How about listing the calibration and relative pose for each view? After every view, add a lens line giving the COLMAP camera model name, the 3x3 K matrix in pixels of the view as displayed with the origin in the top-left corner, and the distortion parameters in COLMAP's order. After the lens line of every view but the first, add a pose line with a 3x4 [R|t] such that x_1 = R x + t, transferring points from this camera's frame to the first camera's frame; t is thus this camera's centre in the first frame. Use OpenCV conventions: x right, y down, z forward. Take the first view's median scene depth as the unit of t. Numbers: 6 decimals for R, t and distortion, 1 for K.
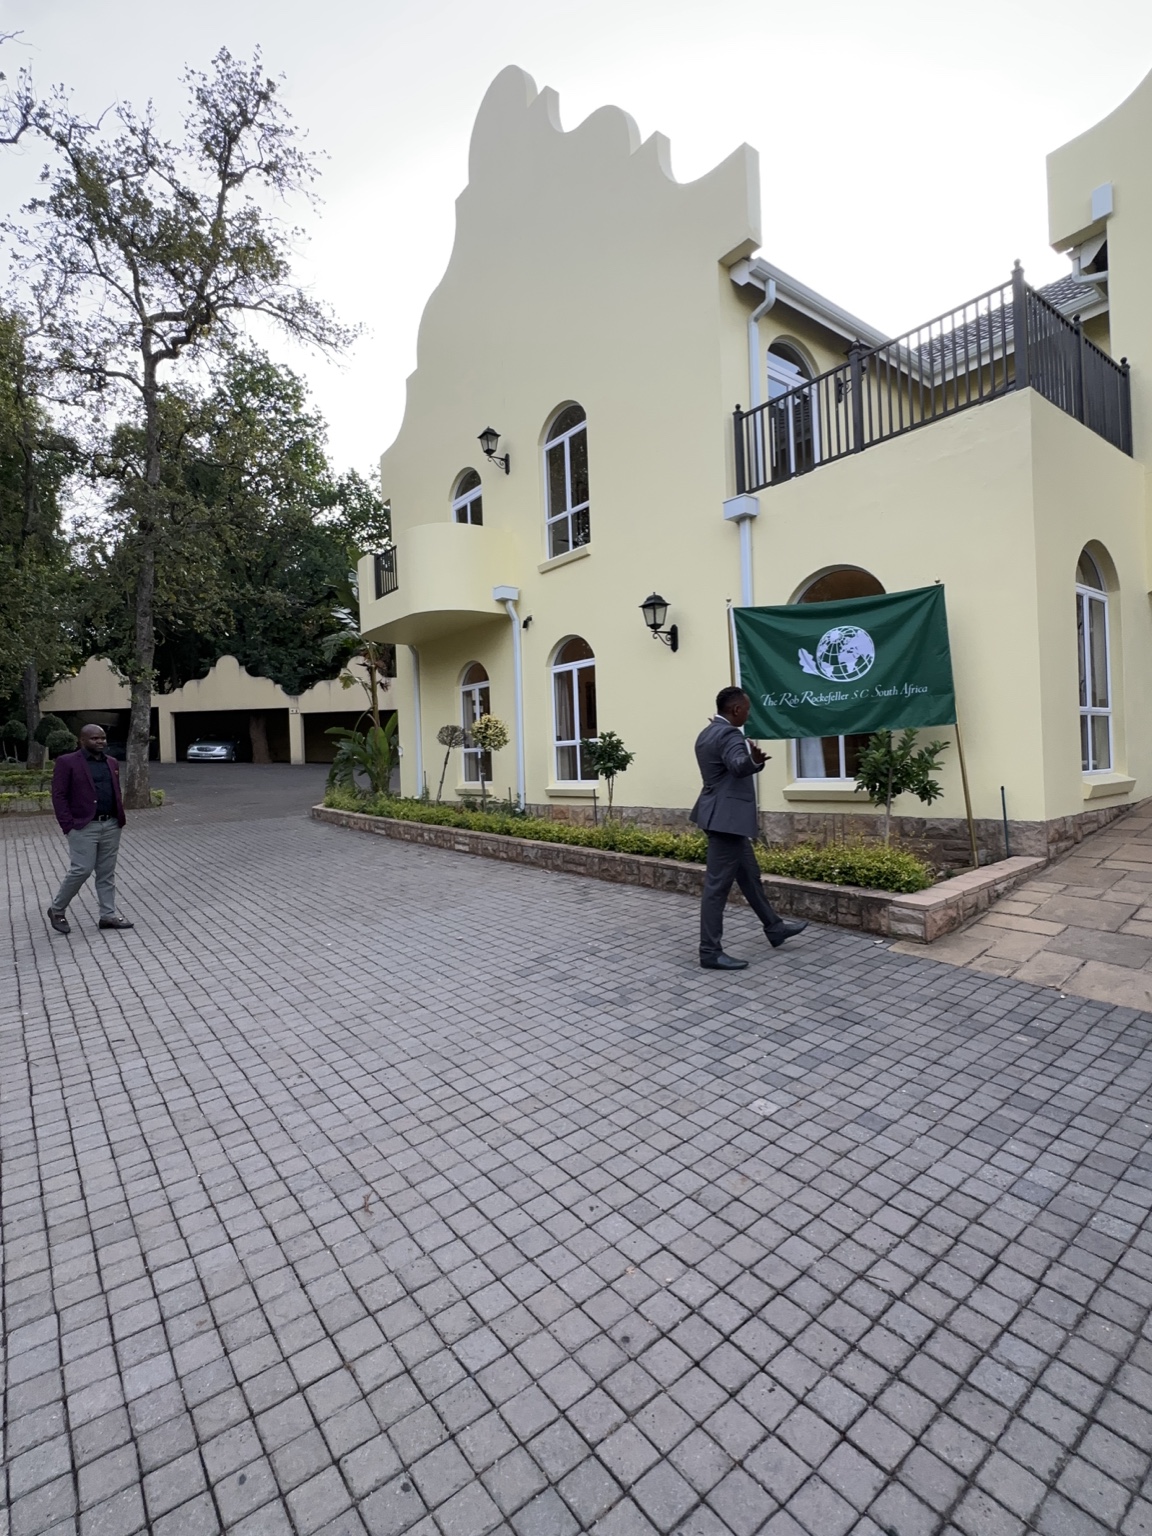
lens RADIAL K [[746.2, 0, 585.2], [0, 746.2, 764.4], [0, 0, 1]] dist [-0.003181, 0.000624]
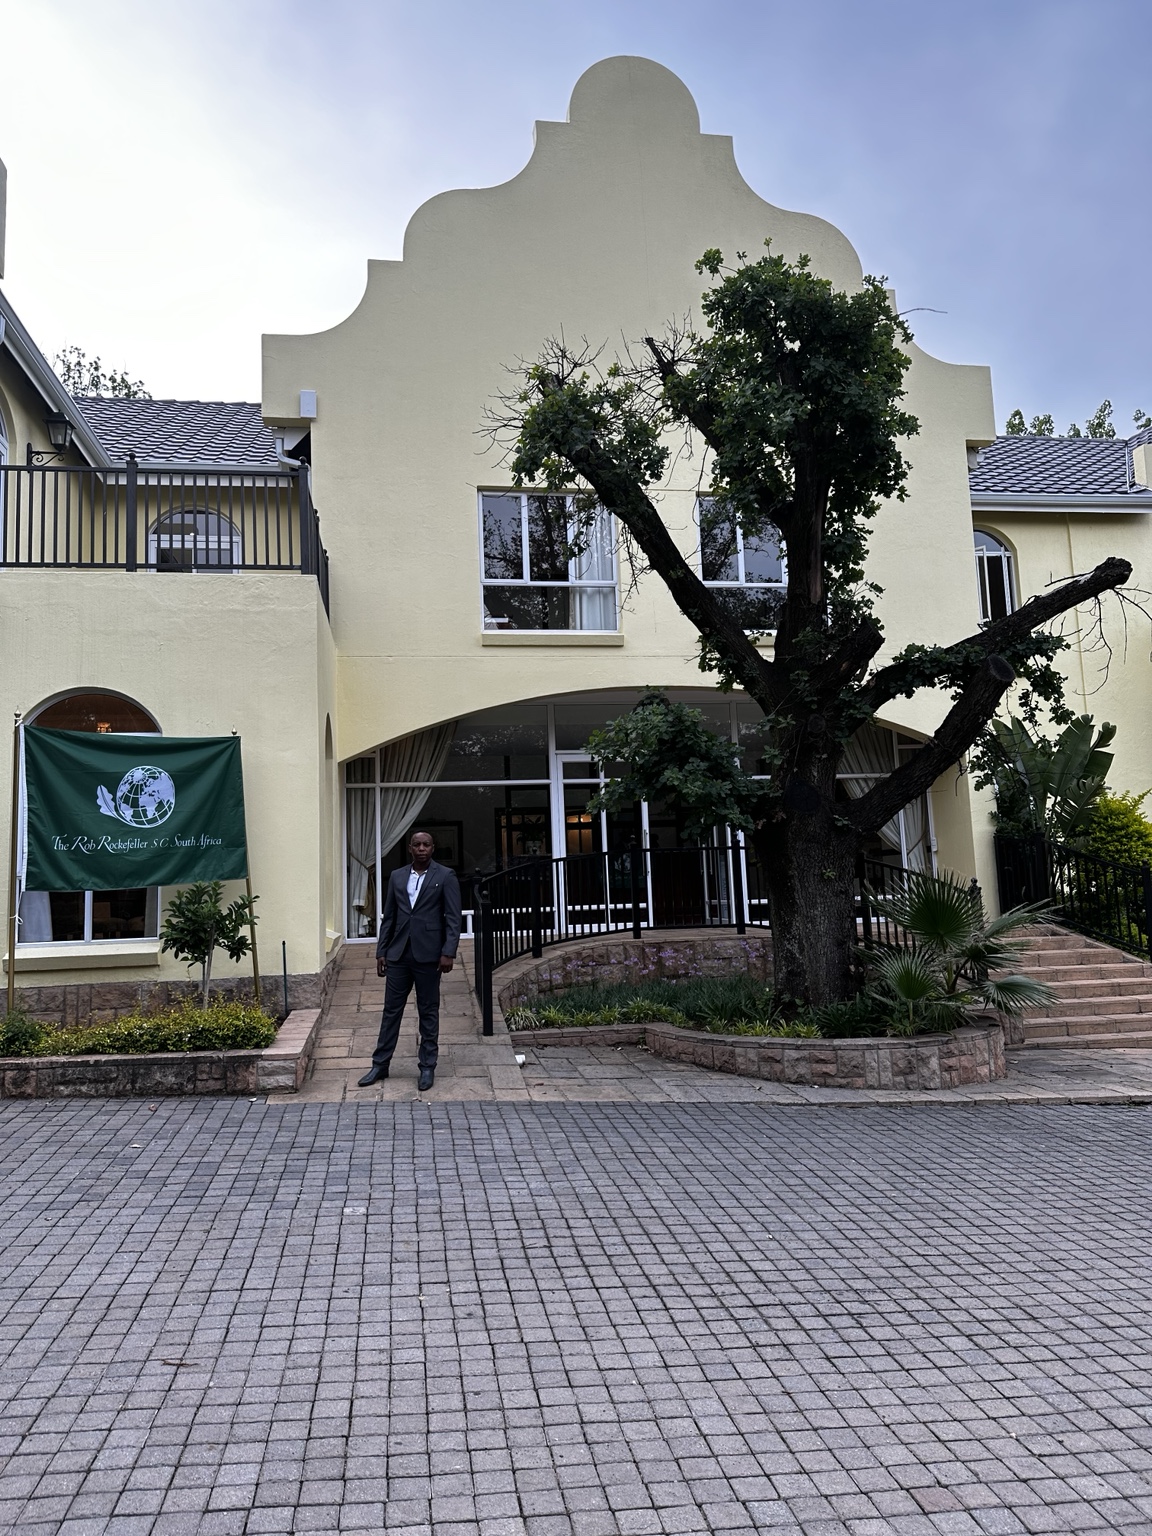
lens RADIAL K [[1086.1, 0, 570.0], [0, 1086.1, 756.3], [0, 0, 1]] dist [0.054028, -0.042584]
pose [[0.489852, 0.124990, 0.862799, -0.513148], [0.018997, 0.987904, -0.153899, 0.014825], [-0.871599, 0.091778, 0.481552, -0.076443]]
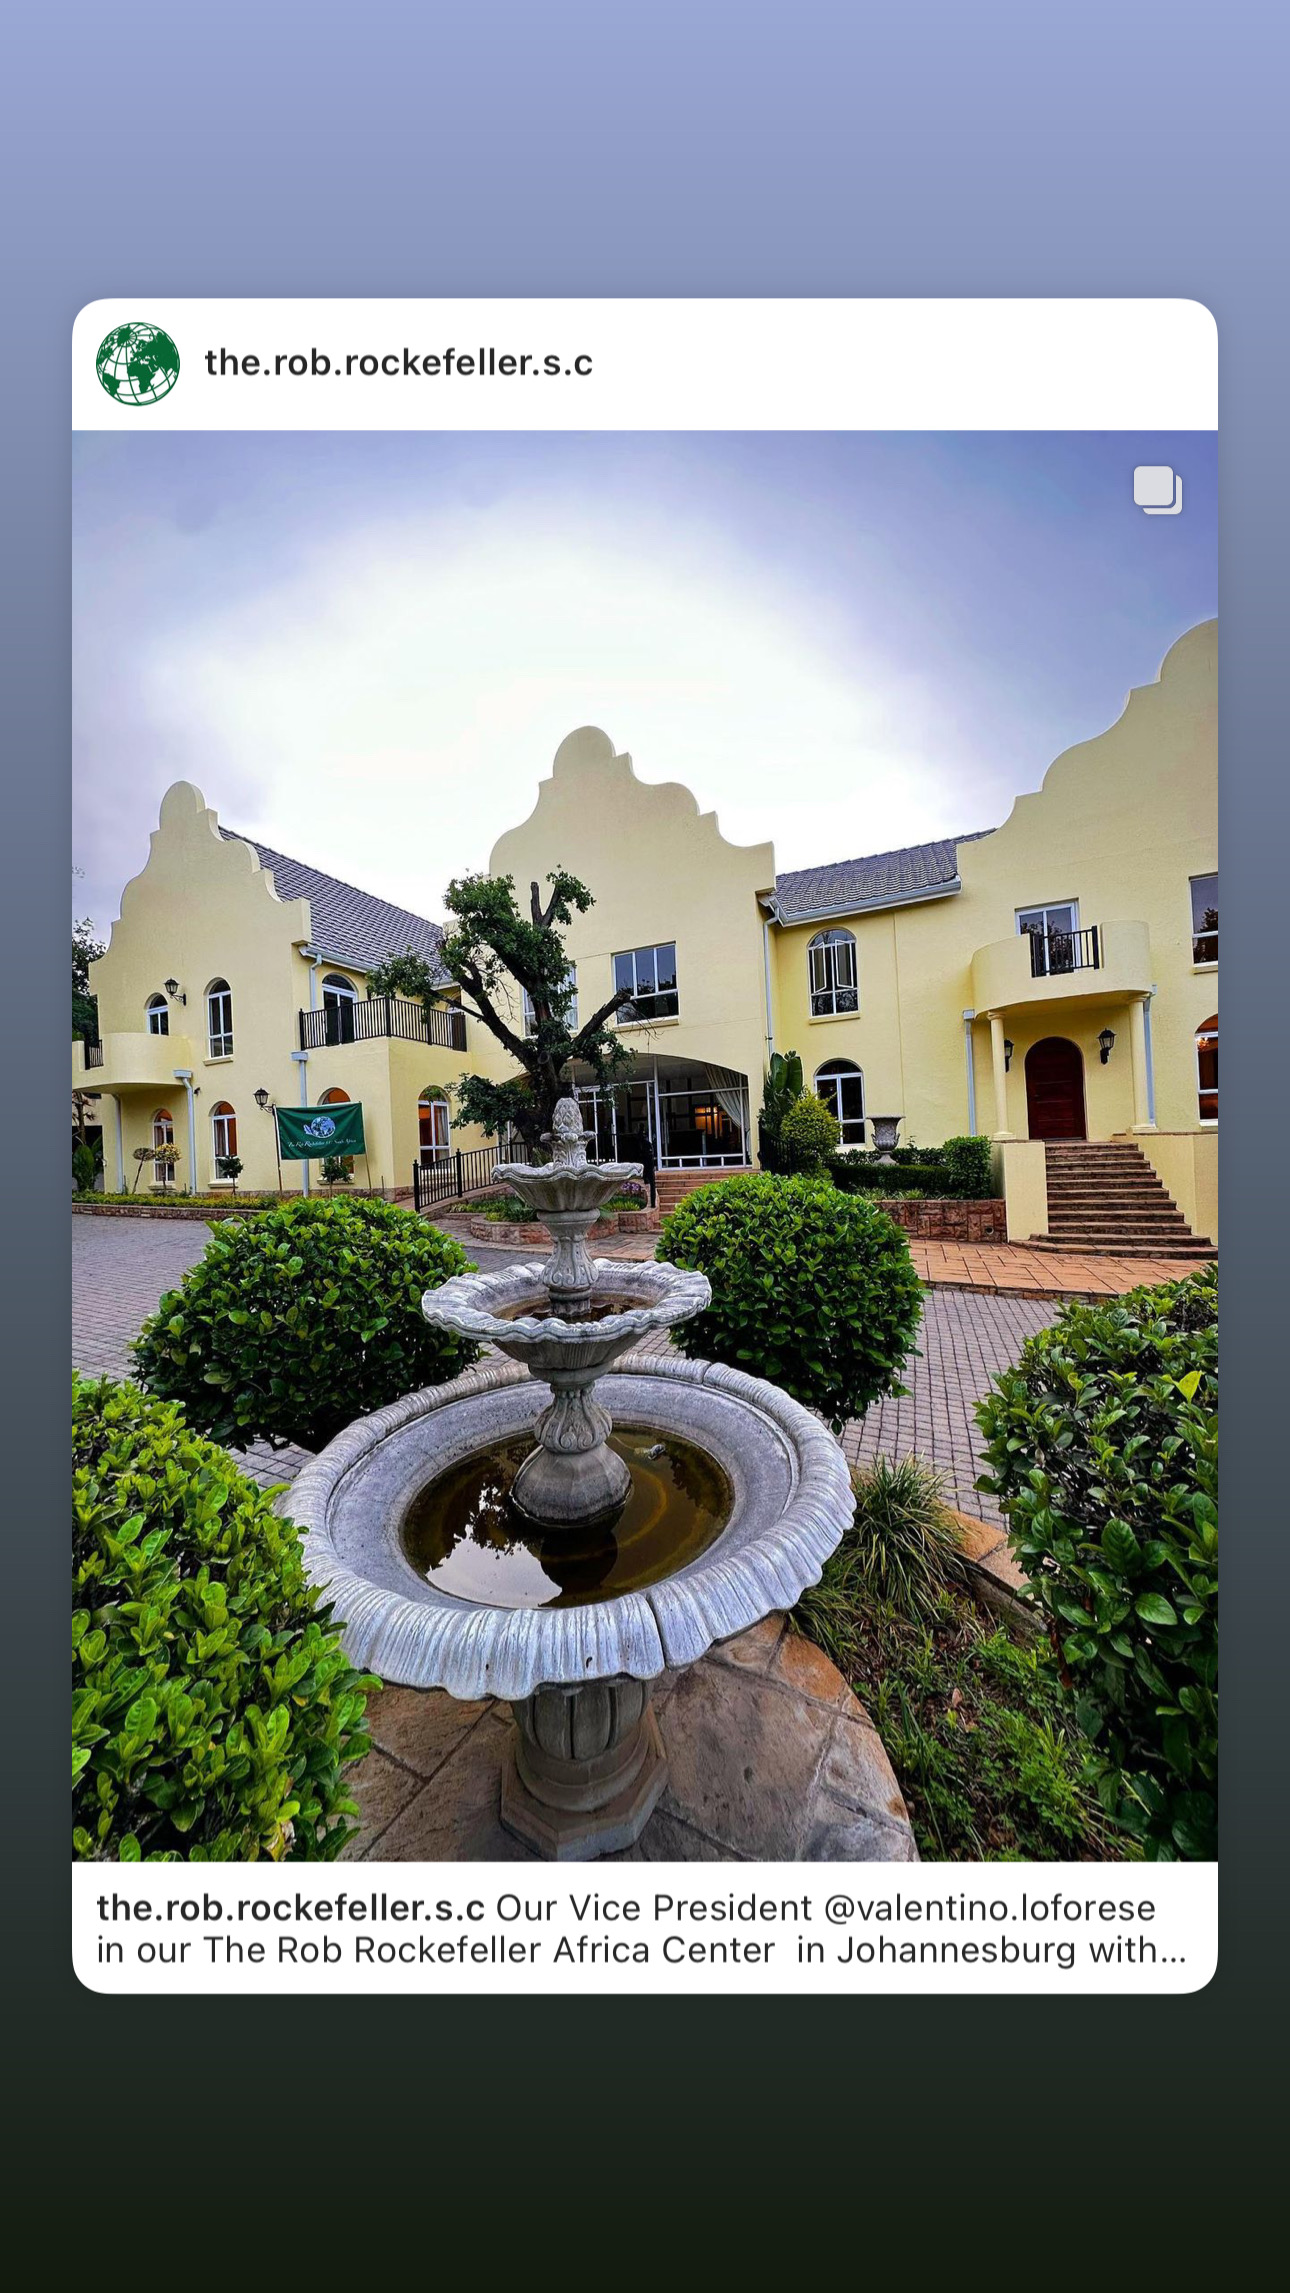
lens RADIAL K [[620.8, 0, 653.4], [0, 620.8, 1145.8], [0, 0, 1]] dist [0.000900, 0.000014]
pose [[0.888638, 0.000490, 0.458609, 0.360002], [0.011527, 0.999660, -0.023402, -0.018493], [-0.458464, 0.026083, 0.888330, -1.393780]]
